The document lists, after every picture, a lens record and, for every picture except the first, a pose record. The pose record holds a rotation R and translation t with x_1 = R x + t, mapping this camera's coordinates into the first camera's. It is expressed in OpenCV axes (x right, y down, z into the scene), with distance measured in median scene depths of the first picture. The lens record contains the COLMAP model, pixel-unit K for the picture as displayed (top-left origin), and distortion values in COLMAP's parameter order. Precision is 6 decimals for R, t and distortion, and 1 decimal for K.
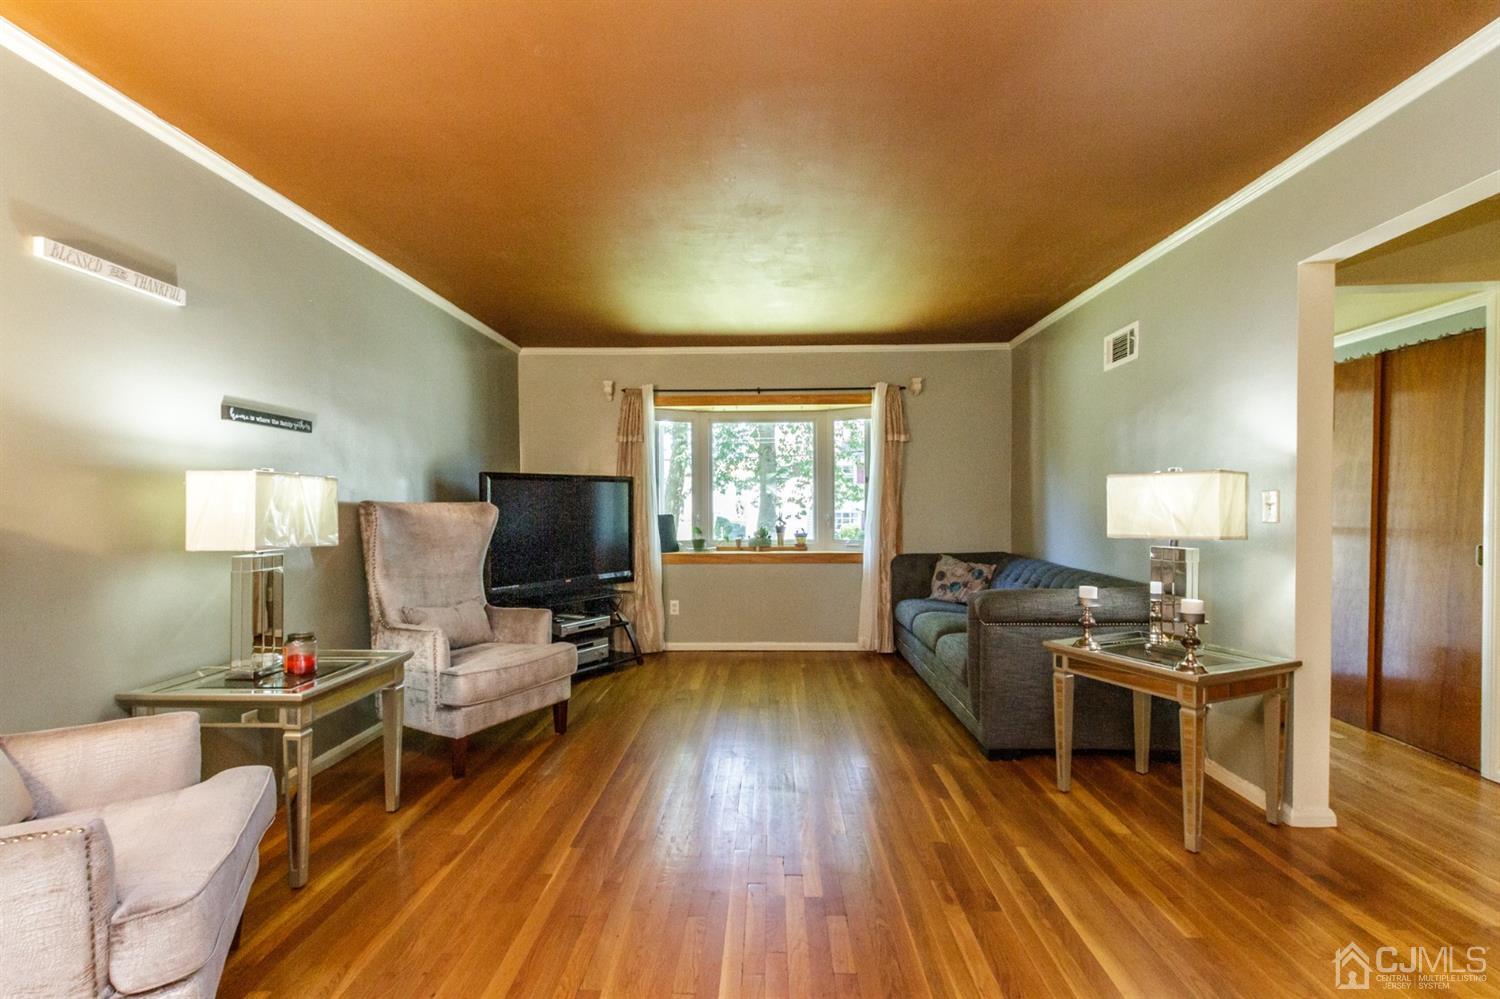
lens RADIAL K [[684.8, 0, 743.8], [0, 684.8, 512.3], [0, 0, 1]] dist [0.016233, -0.007110]
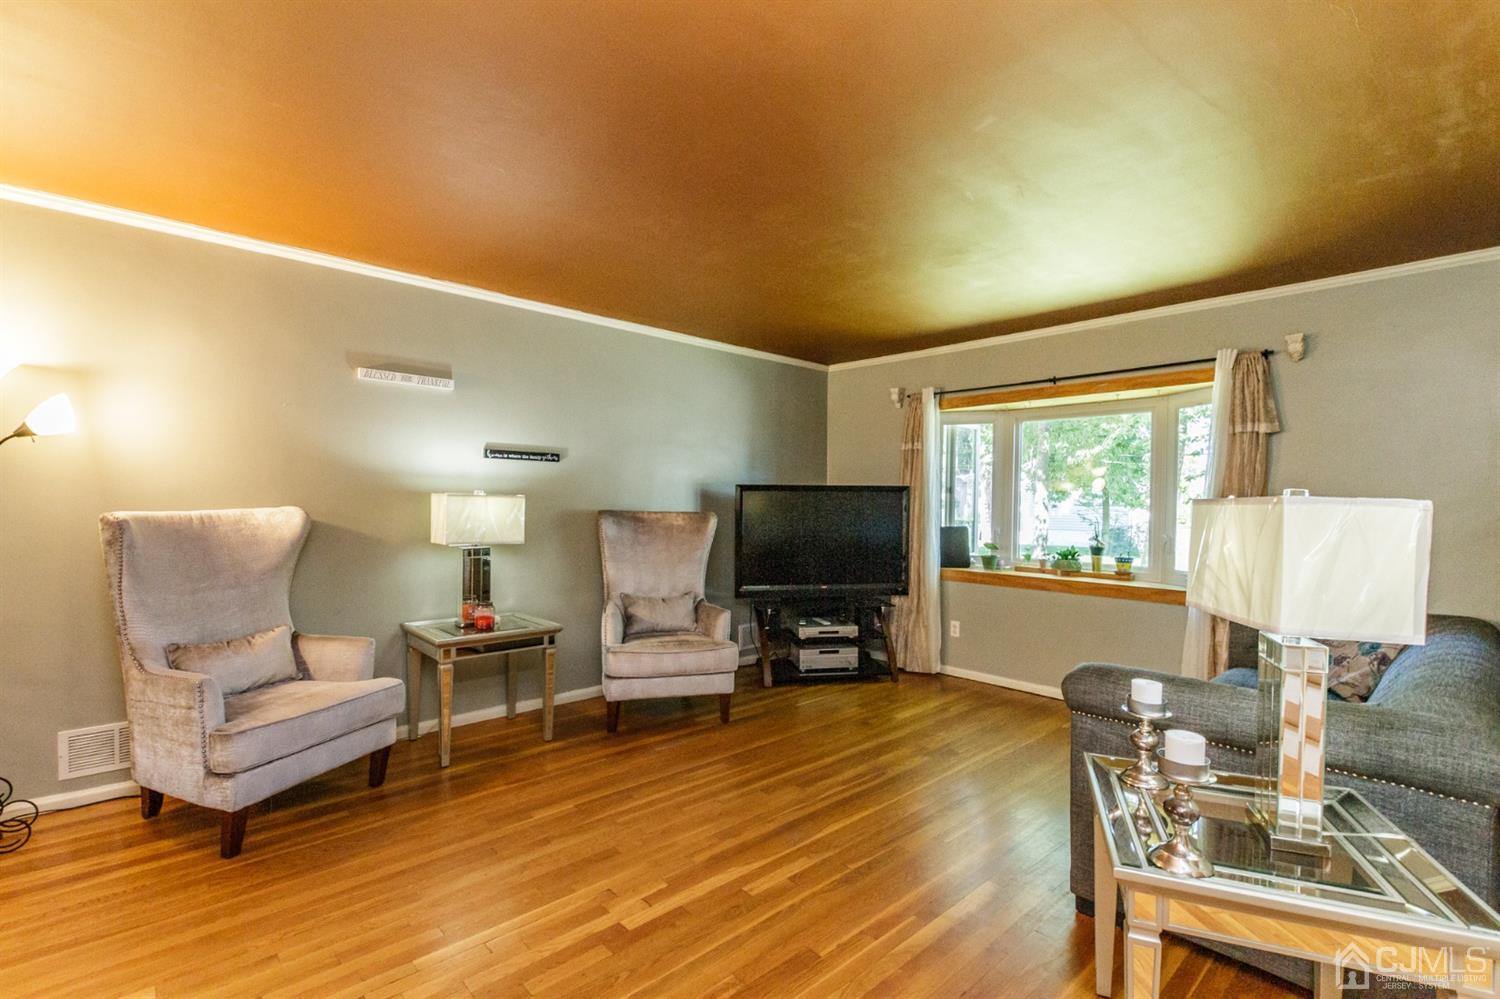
lens RADIAL K [[684.8, 0, 740.8], [0, 684.8, 509.4], [0, 0, 1]] dist [0.016233, -0.007110]
pose [[0.698424, 0.022652, -0.715326, 0.365151], [-0.023239, 0.999690, 0.008967, -0.022631], [0.715307, 0.010361, 0.698734, 0.163254]]
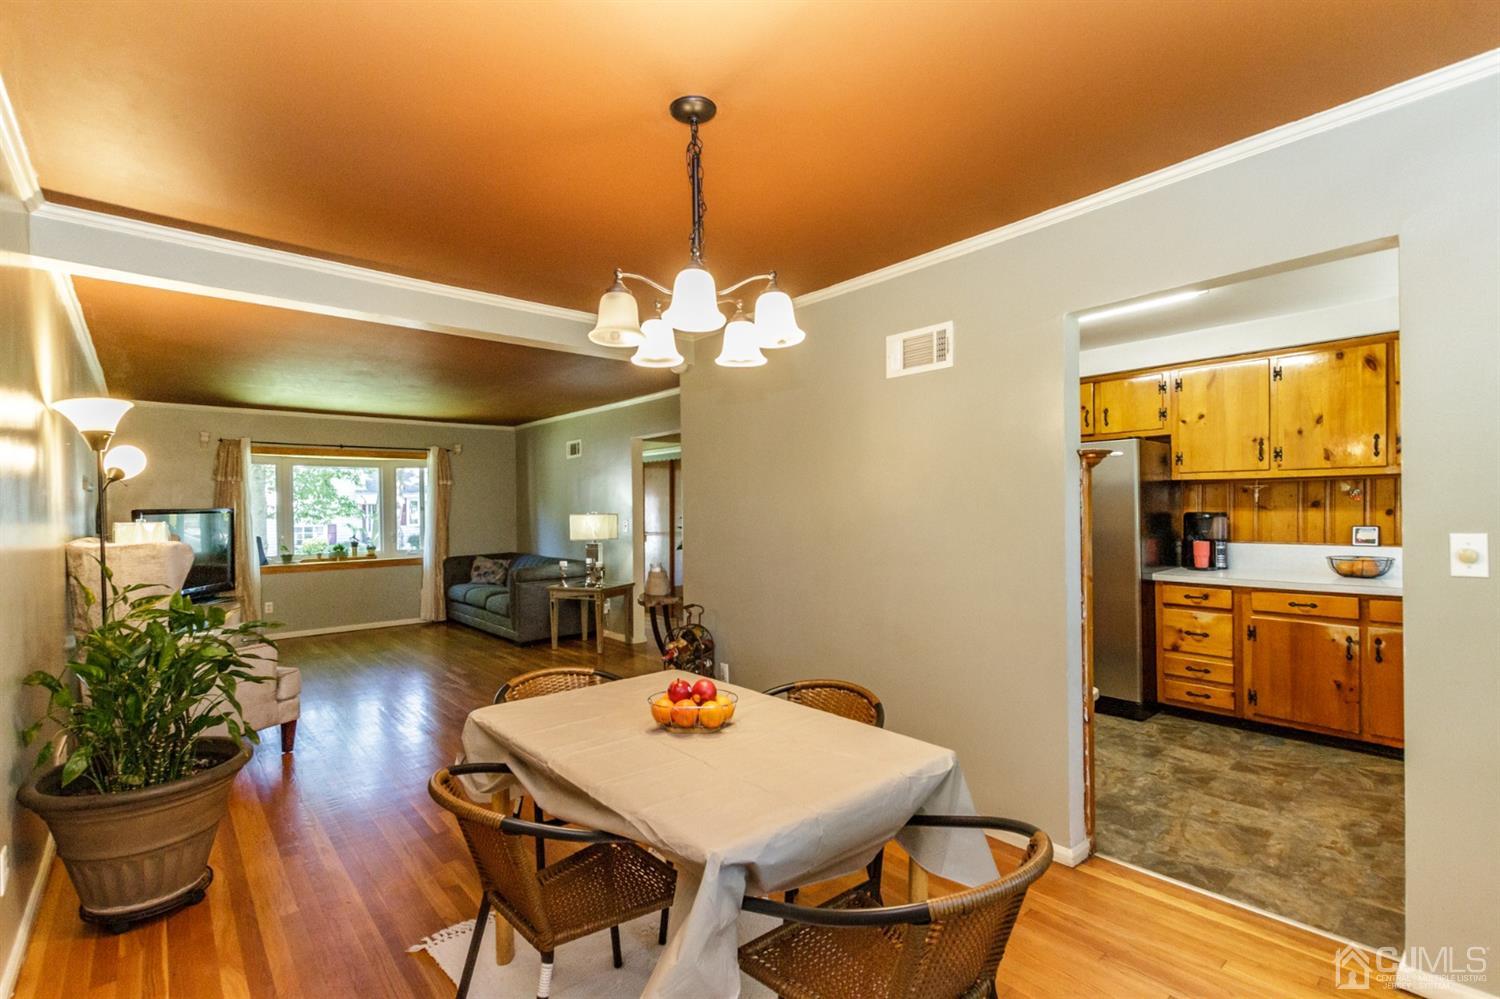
lens RADIAL K [[684.8, 0, 747.2], [0, 684.8, 509.0], [0, 0, 1]] dist [0.016233, -0.007110]
pose [[0.734831, -0.006409, 0.678220, -0.335861], [0.018584, 0.999770, -0.010688, -0.019101], [-0.677996, 0.020458, 0.734781, -0.618889]]
